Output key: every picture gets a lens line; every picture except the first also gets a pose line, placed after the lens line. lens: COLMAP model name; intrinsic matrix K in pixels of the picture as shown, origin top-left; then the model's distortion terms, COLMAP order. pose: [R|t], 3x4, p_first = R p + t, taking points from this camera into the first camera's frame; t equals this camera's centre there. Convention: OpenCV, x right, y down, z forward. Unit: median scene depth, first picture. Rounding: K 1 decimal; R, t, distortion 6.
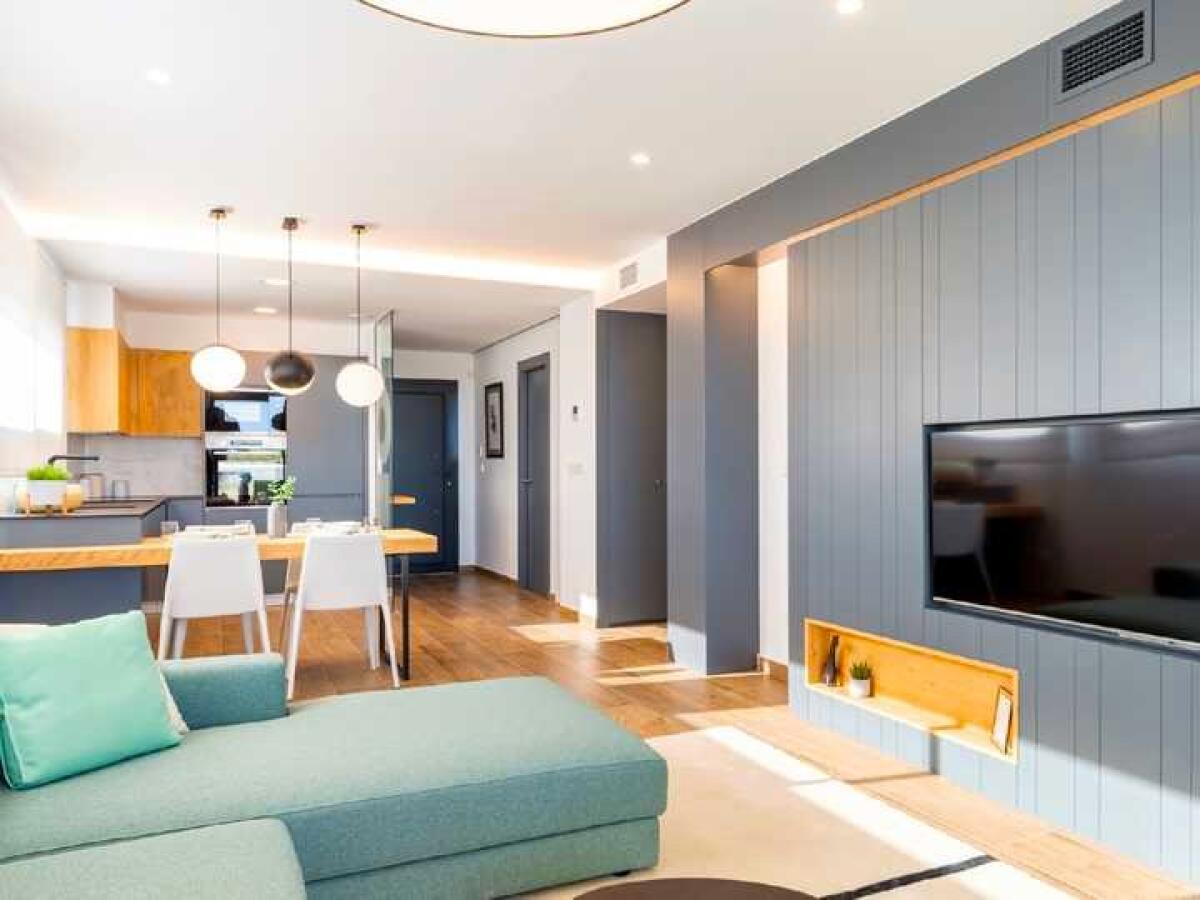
lens RADIAL K [[866.4, 0, 601.6], [0, 866.4, 473.5], [0, 0, 1]] dist [-0.003569, -0.003135]
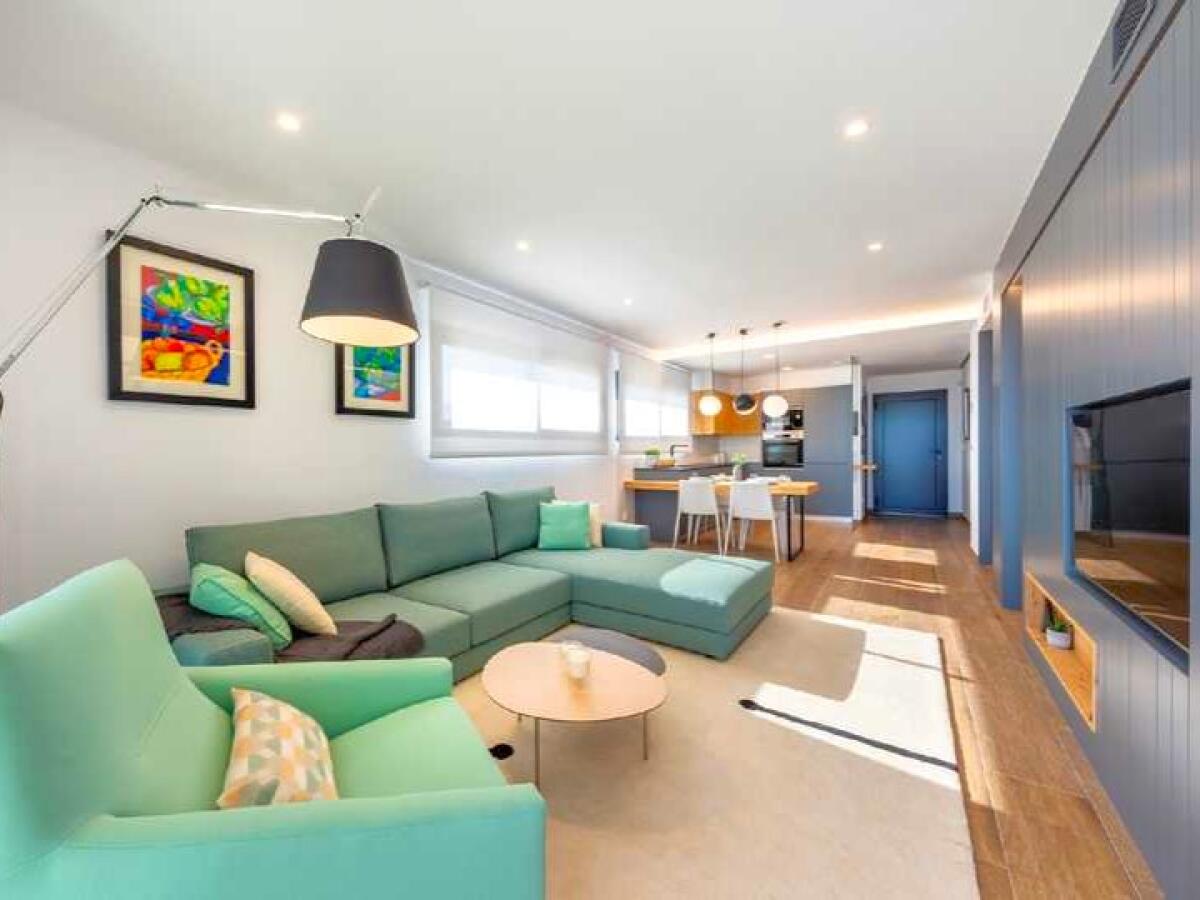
lens RADIAL K [[455.8, 0, 600.0], [0, 455.8, 450.0], [0, 0, 1]] dist [0.000914, 0.000087]
pose [[0.529402, -0.009268, -0.848321, 0.387026], [0.004023, 0.999957, -0.008413, 0.003647], [0.848362, 0.001041, 0.529416, 0.127522]]
